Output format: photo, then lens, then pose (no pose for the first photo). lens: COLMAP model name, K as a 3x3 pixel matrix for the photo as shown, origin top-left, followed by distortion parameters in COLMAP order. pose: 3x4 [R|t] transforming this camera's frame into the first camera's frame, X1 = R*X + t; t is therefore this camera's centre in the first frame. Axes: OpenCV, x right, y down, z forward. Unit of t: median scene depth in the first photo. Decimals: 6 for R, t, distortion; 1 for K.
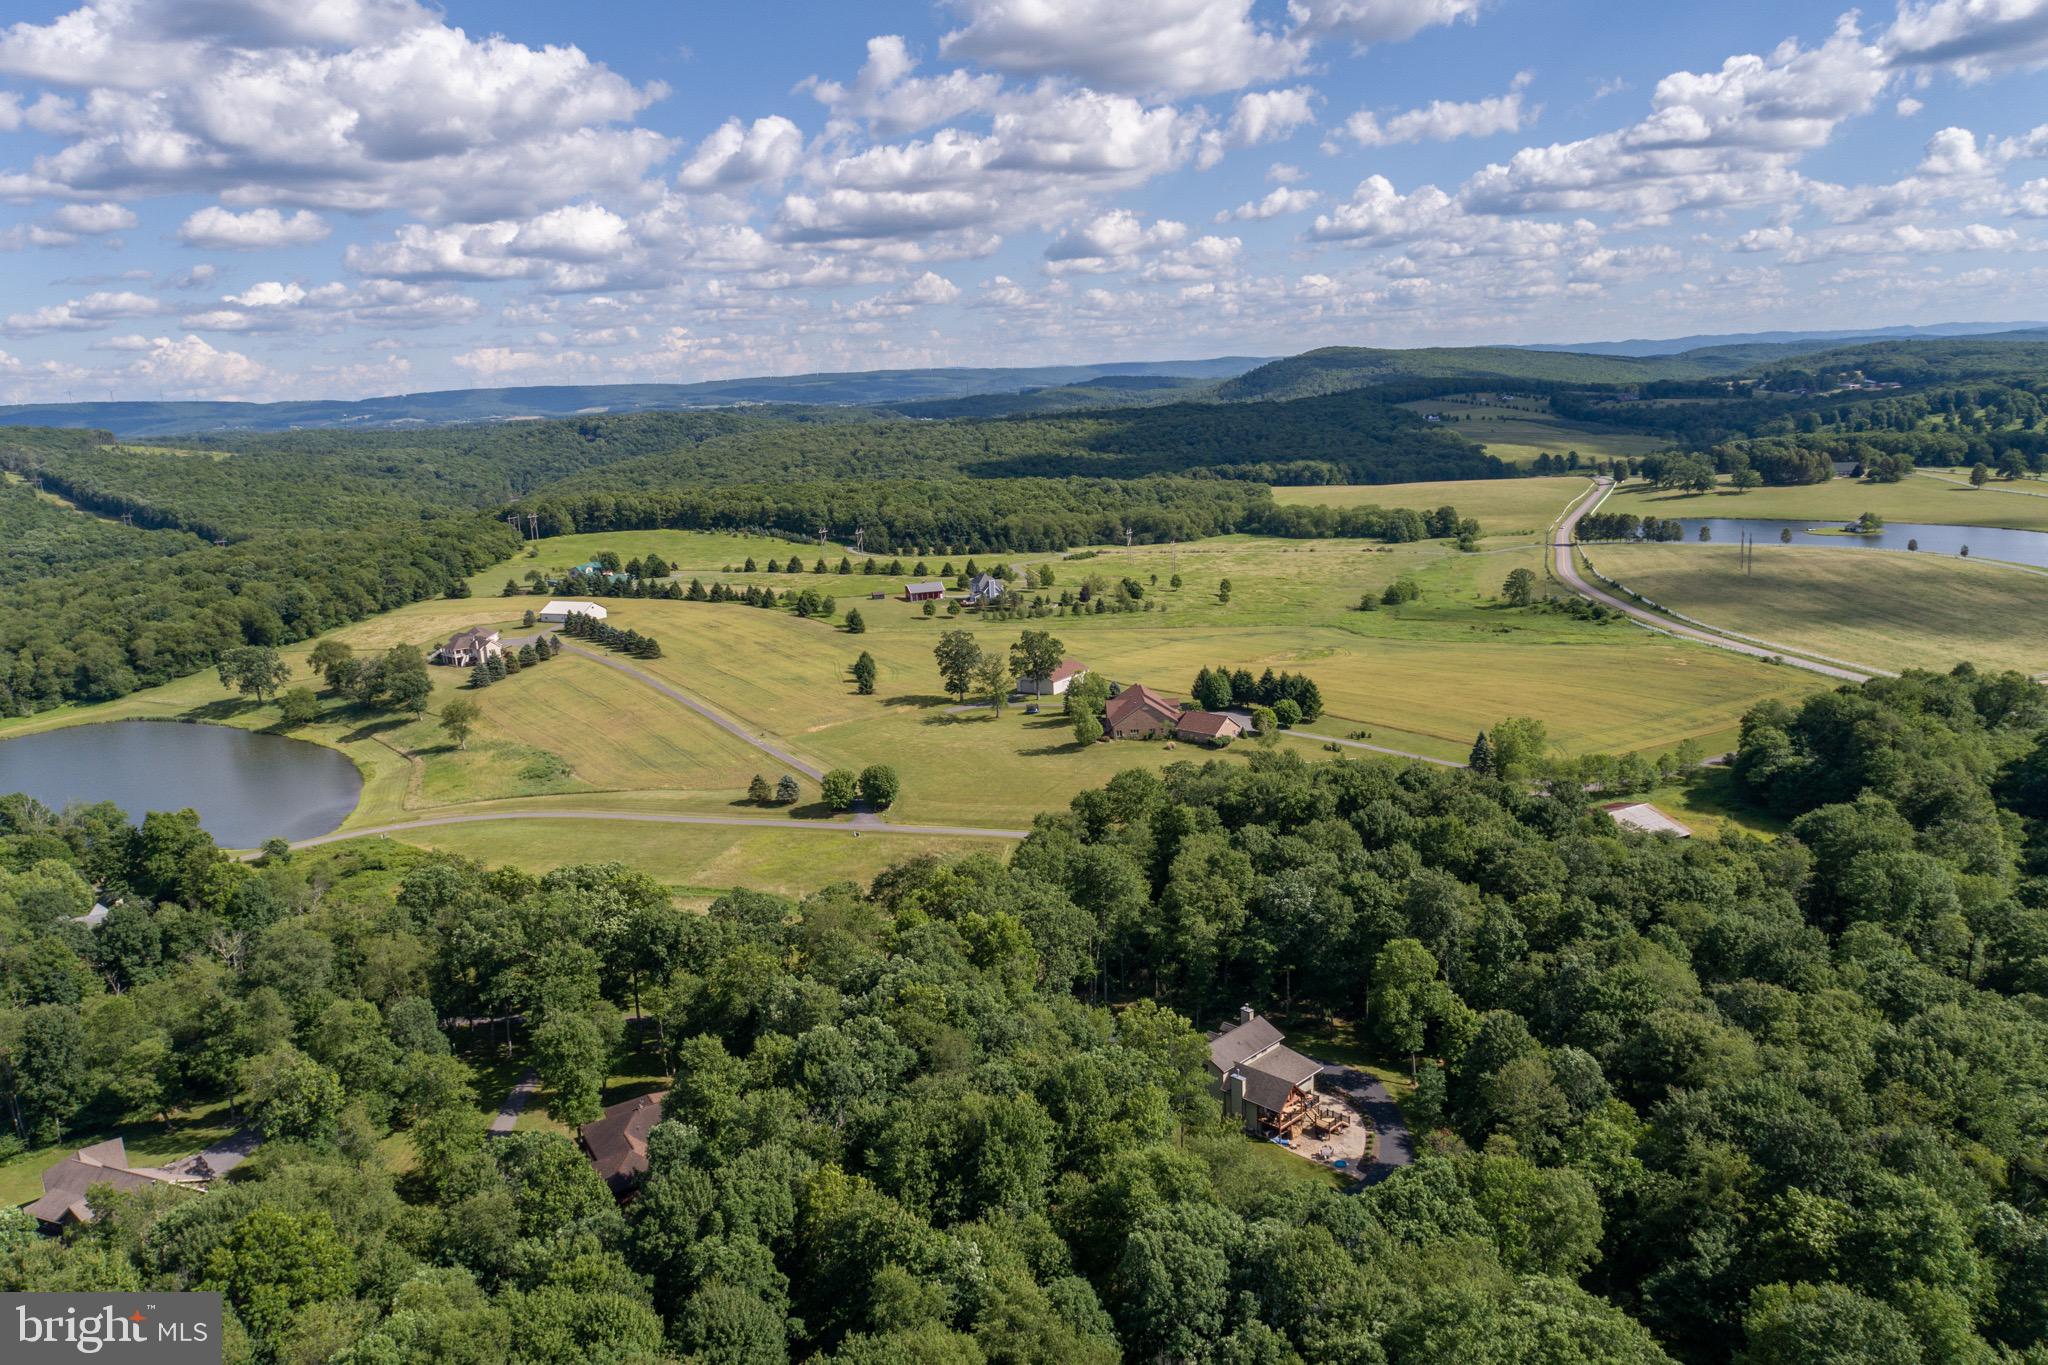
lens RADIAL K [[1463.8, 0, 1022.0], [0, 1463.8, 678.3], [0, 0, 1]] dist [-0.004567, 0.010738]
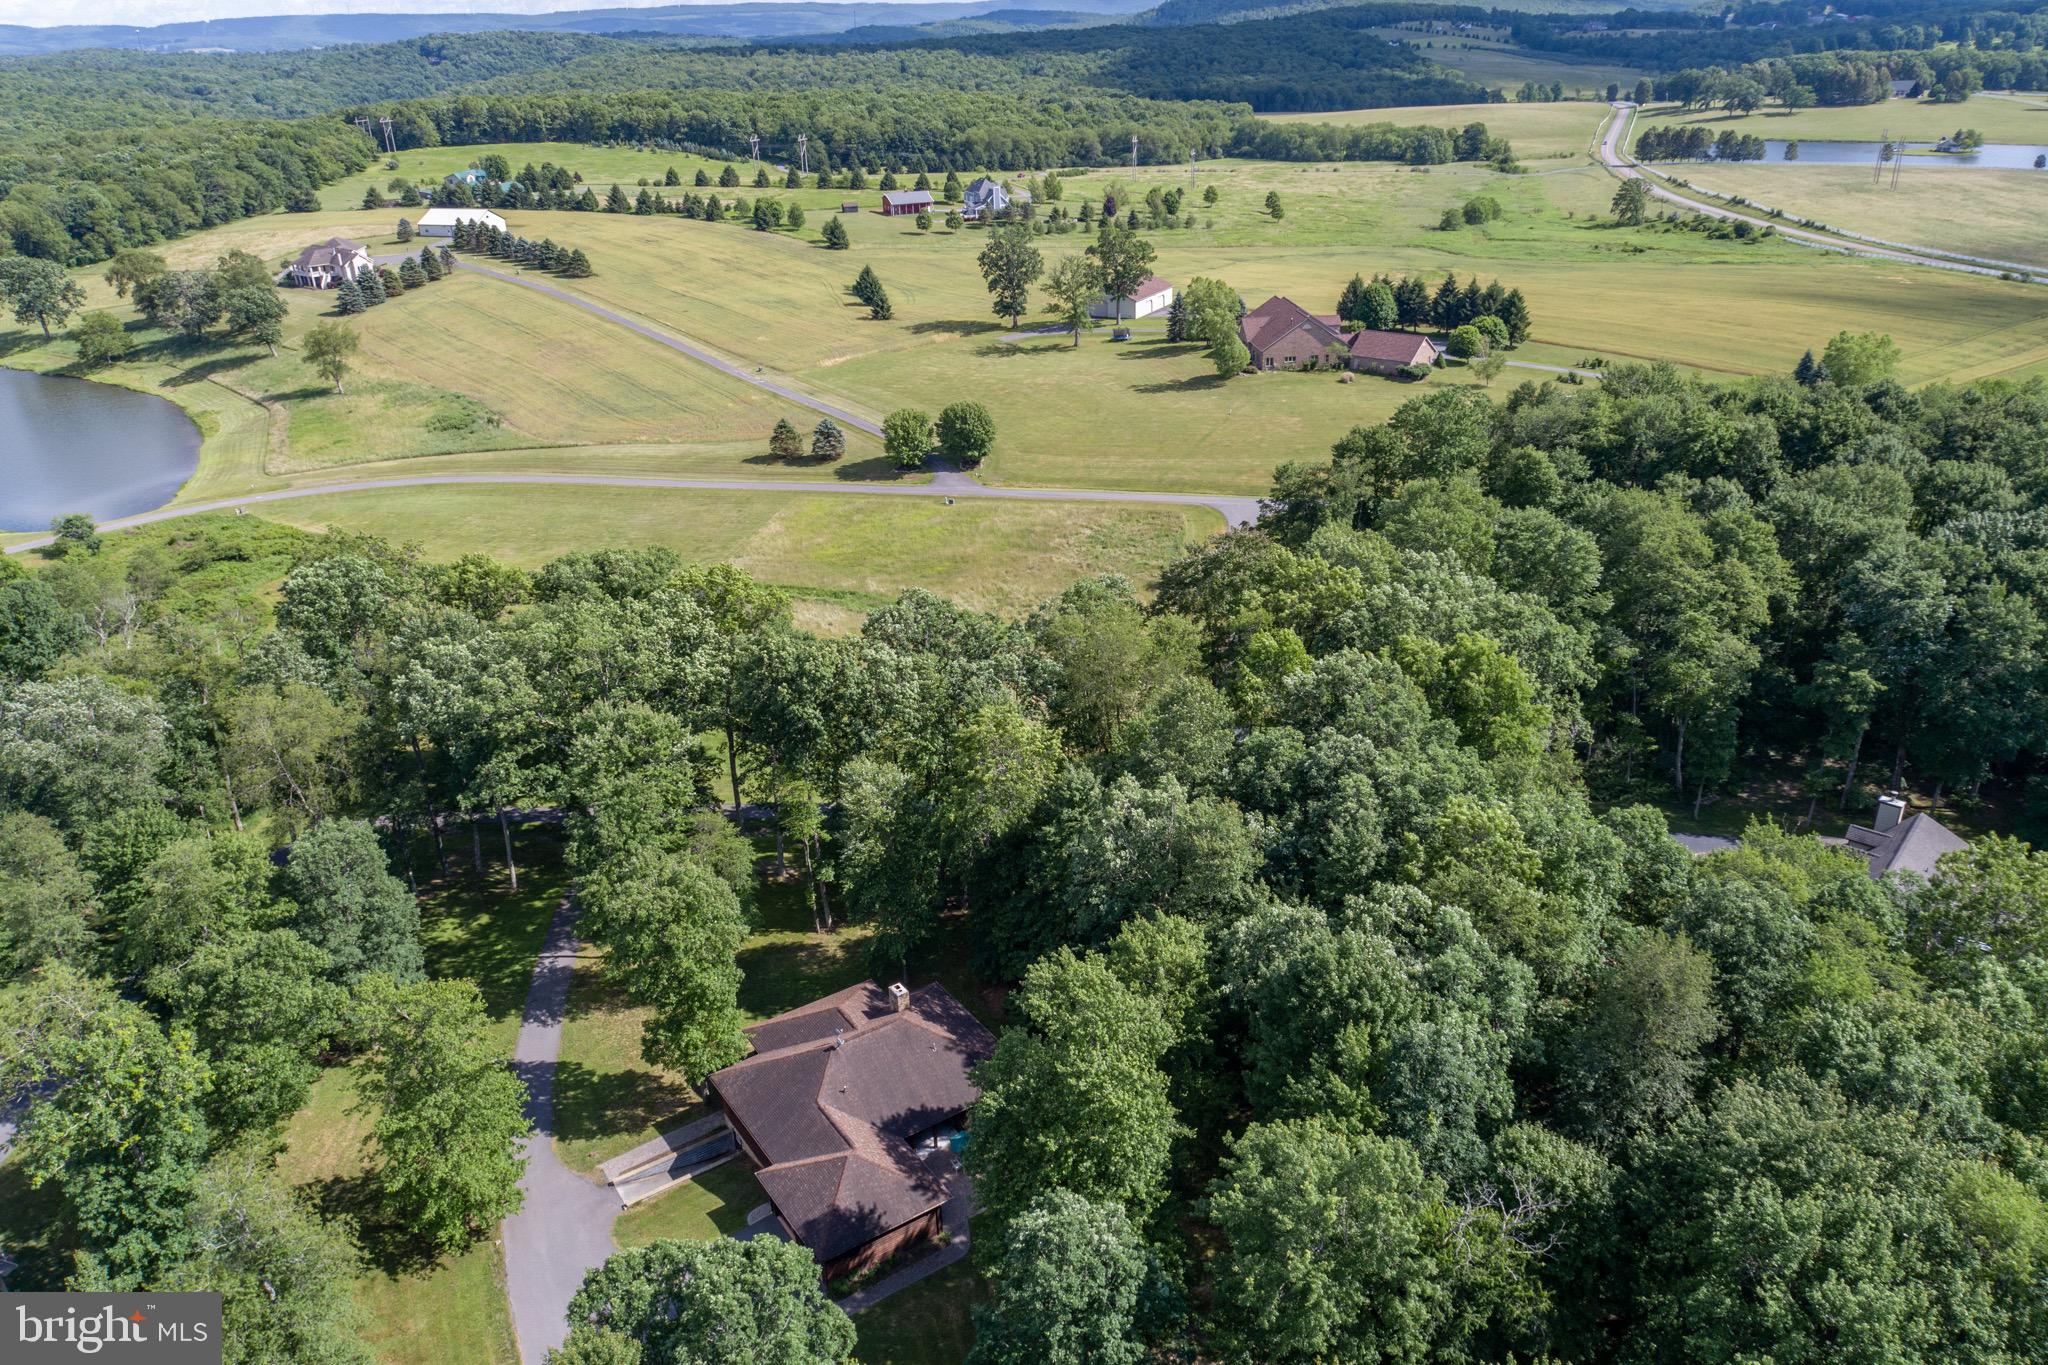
lens RADIAL K [[1463.8, 0, 1030.1], [0, 1463.8, 685.0], [0, 0, 1]] dist [-0.004567, 0.010738]
pose [[0.996685, -0.018445, 0.079243, -0.098883], [0.000289, 0.974760, 0.223255, 0.027530], [-0.081361, -0.222491, 0.971534, 0.229133]]
